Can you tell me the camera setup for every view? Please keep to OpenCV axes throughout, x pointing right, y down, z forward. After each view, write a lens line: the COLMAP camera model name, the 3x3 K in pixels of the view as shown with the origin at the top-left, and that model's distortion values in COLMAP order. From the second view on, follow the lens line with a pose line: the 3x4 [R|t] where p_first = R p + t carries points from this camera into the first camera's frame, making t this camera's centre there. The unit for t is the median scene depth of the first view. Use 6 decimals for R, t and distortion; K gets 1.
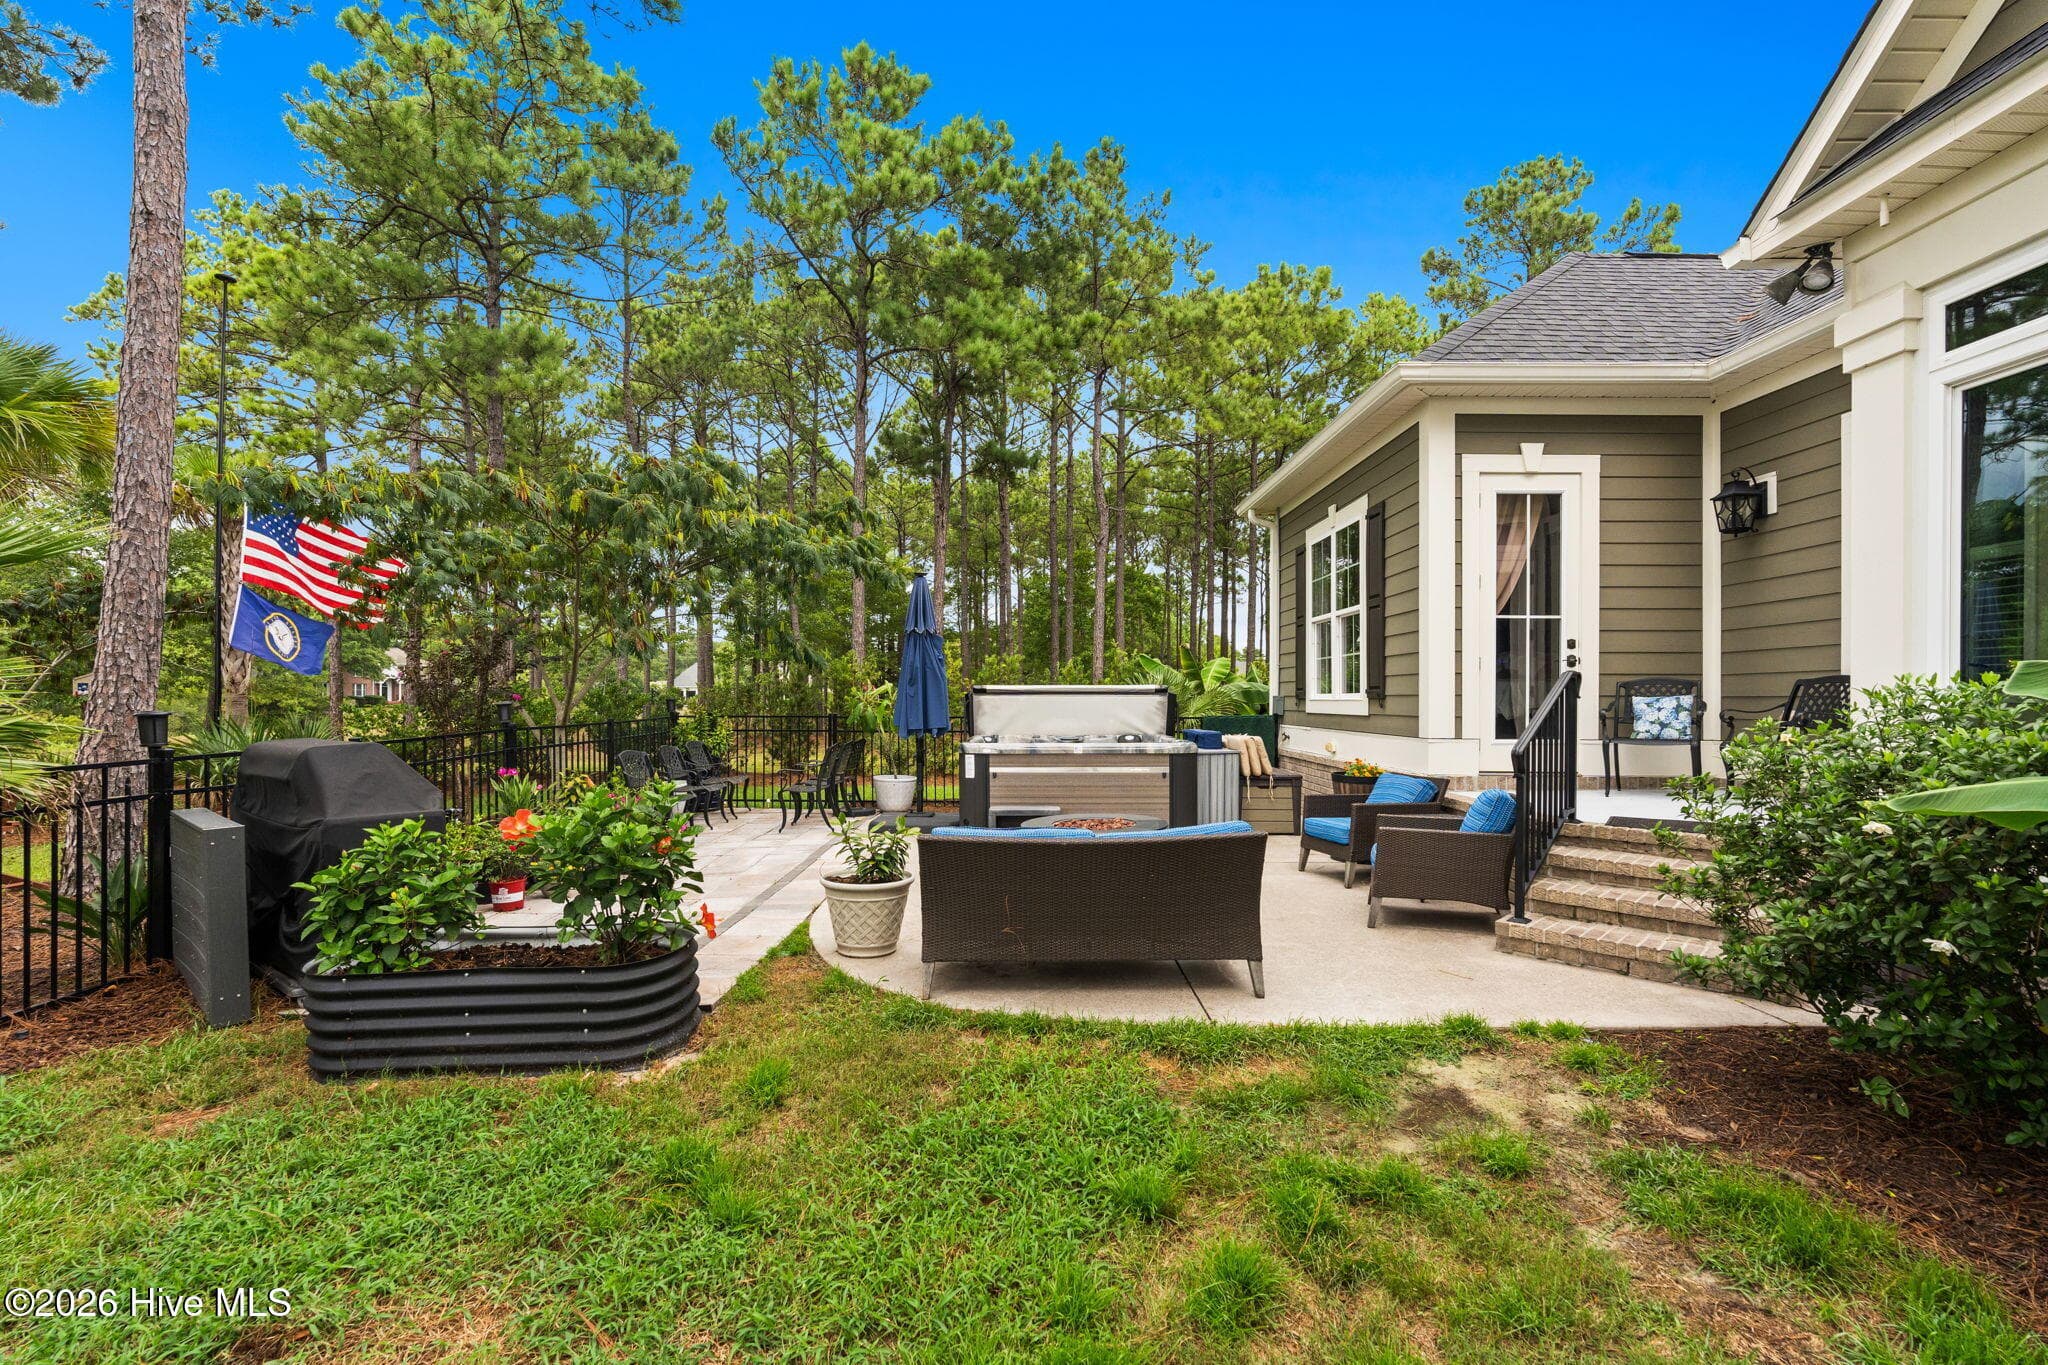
lens RADIAL K [[912.2, 0, 1017.3], [0, 912.2, 697.9], [0, 0, 1]] dist [-0.021680, 0.018346]
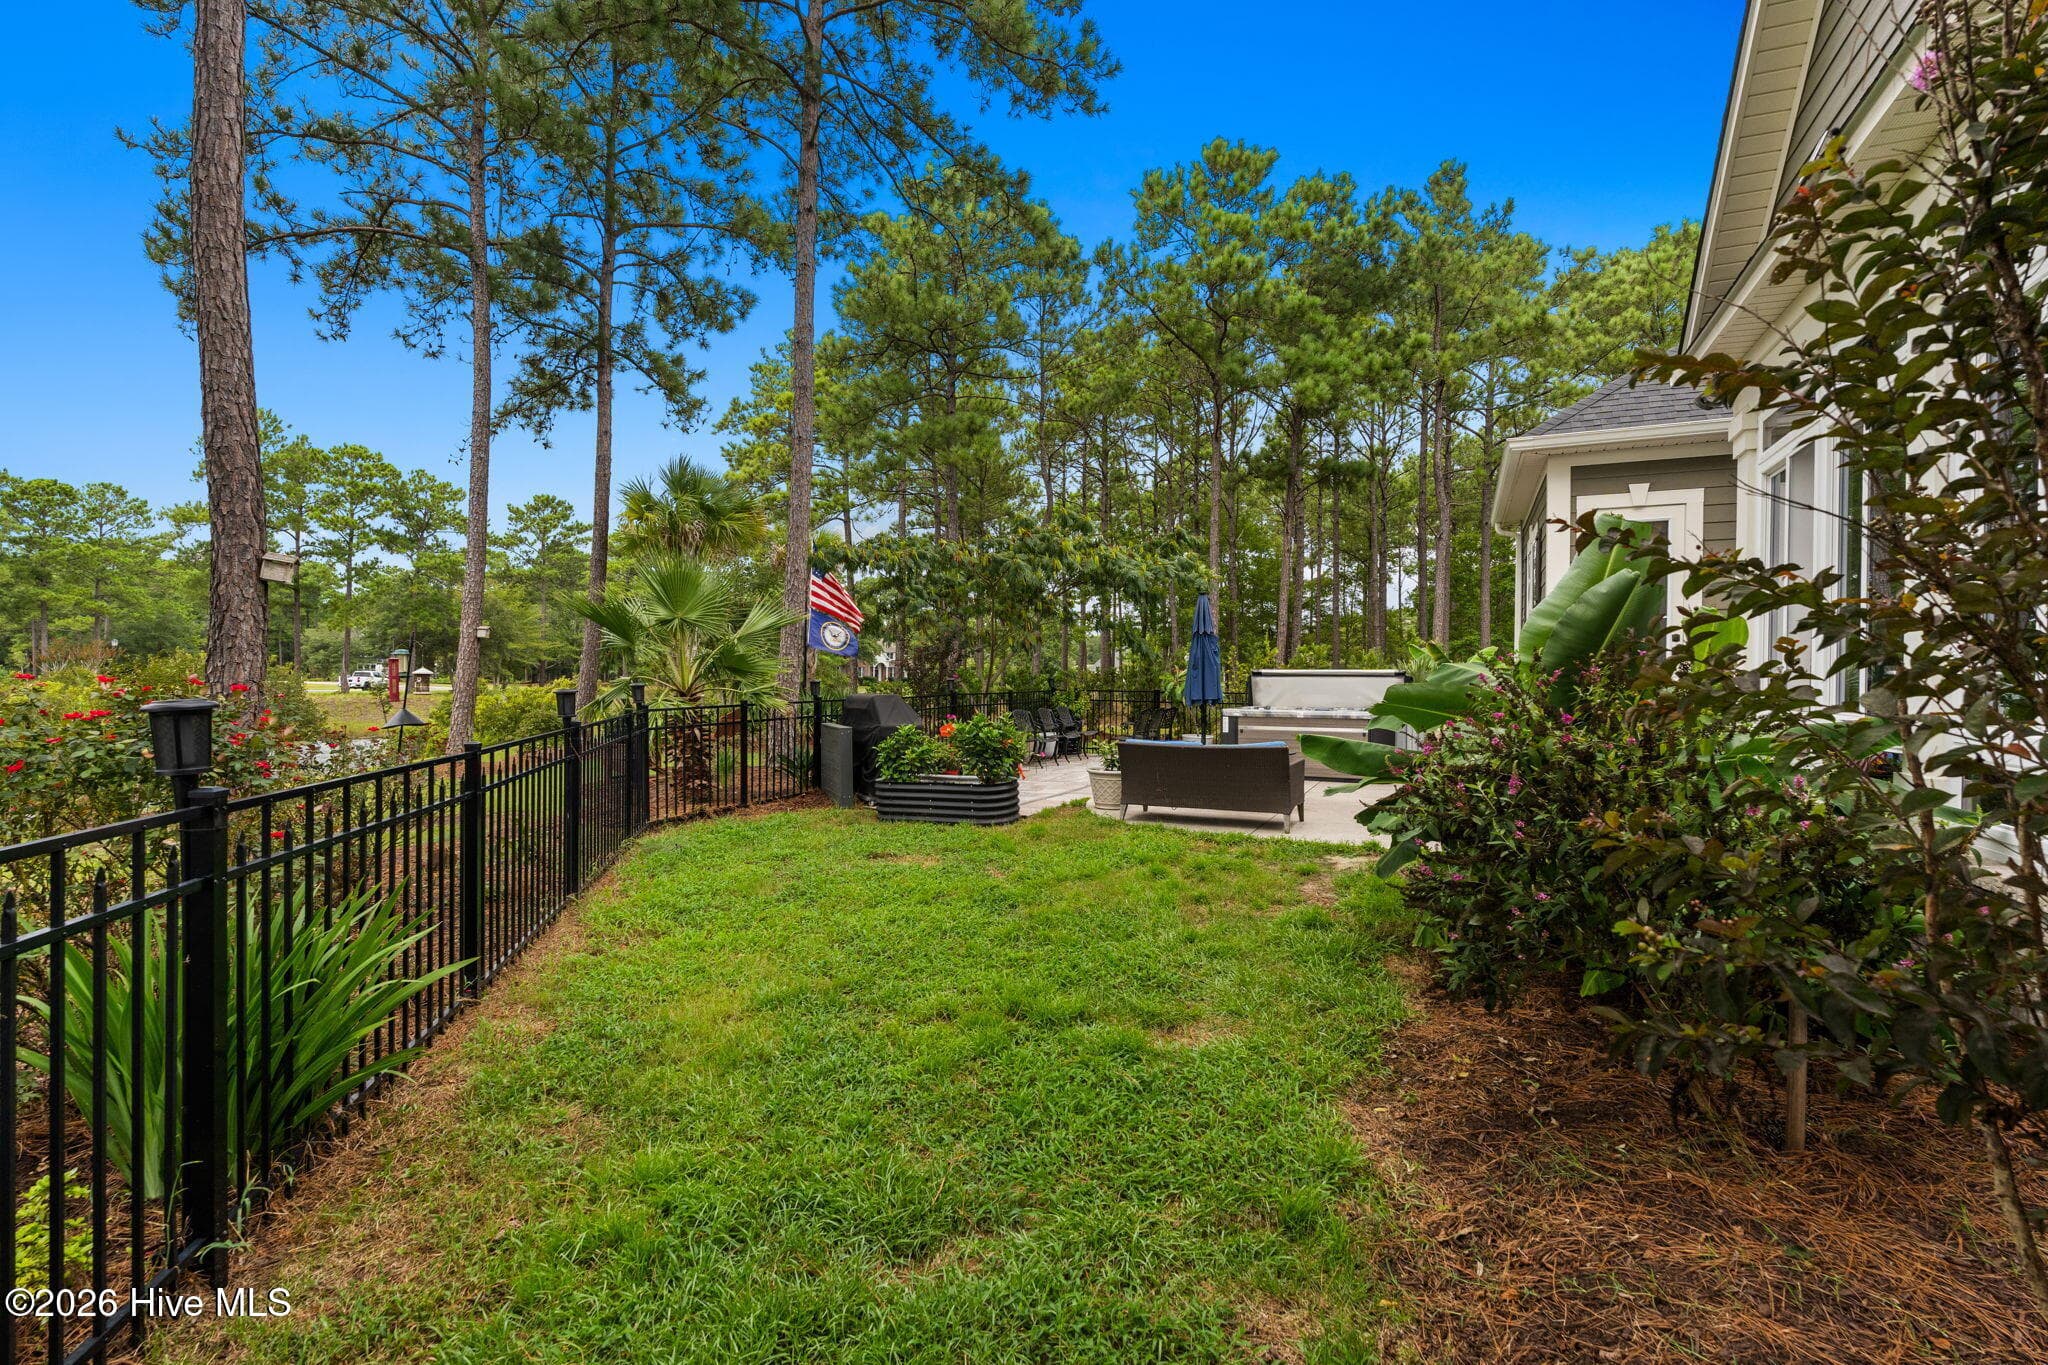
lens RADIAL K [[912.2, 0, 1017.3], [0, 912.2, 697.9], [0, 0, 1]] dist [-0.021680, 0.018346]
pose [[0.898475, 0.016069, -0.438731, 0.236190], [-0.008598, 0.999782, 0.019011, 0.005713], [0.438941, -0.013308, 0.898417, -0.385096]]
